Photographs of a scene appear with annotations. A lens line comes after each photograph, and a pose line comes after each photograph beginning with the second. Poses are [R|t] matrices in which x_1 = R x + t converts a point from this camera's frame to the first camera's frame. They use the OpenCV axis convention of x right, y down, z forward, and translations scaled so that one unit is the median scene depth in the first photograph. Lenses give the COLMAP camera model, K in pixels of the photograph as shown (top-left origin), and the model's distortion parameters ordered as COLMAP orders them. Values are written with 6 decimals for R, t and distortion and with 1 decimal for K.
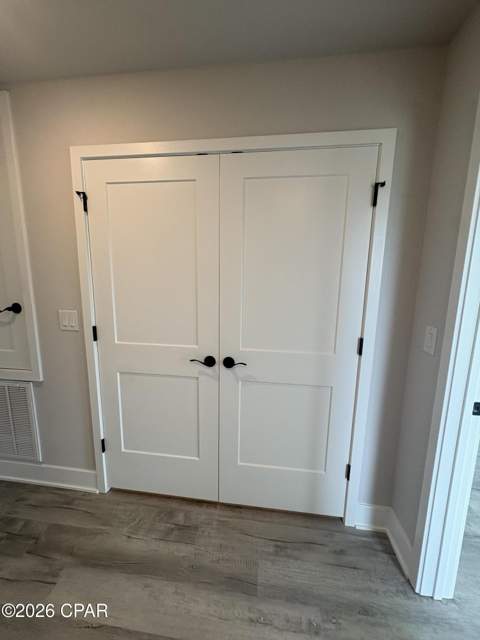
lens RADIAL K [[255.3, 0, 240.0], [0, 255.3, 320.0], [0, 0, 1]] dist [0.001960, -0.000299]
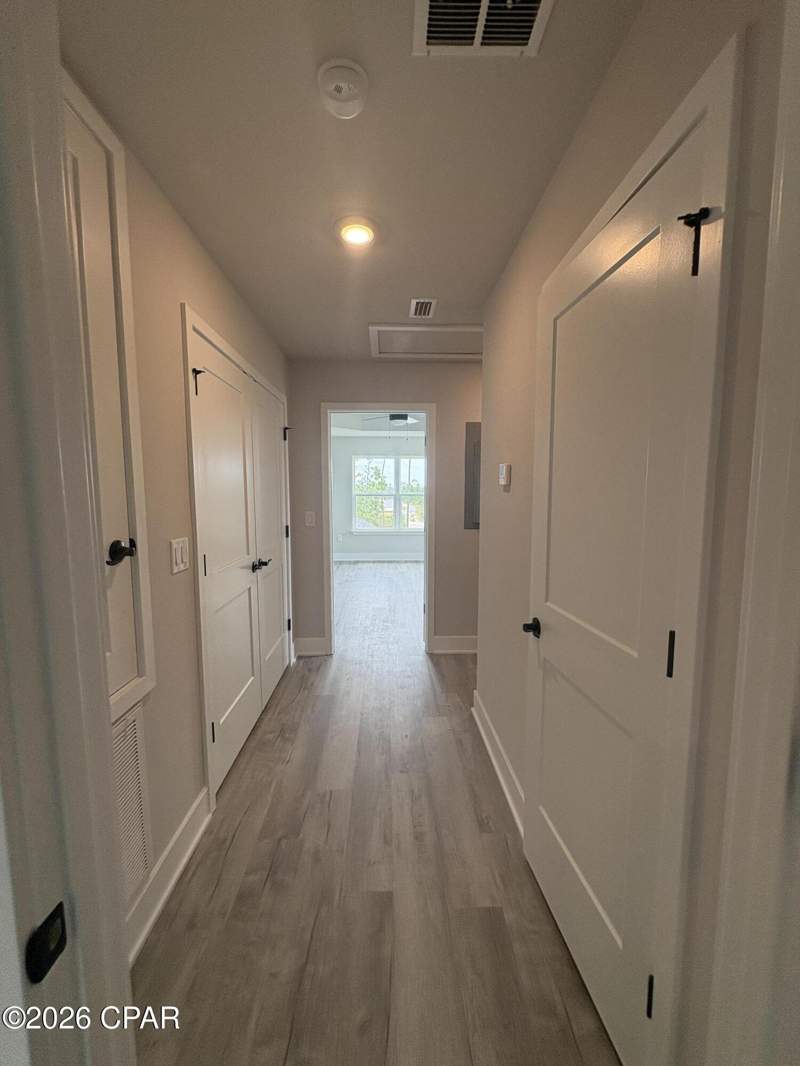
lens RADIAL K [[425.2, 0, 400.0], [0, 425.2, 533.0], [0, 0, 1]] dist [0.001960, -0.000299]
pose [[-0.167321, -0.112135, 0.979505, -1.879912], [0.158107, 0.977600, 0.138925, -0.115987], [-0.973142, 0.178111, -0.145843, 0.660911]]
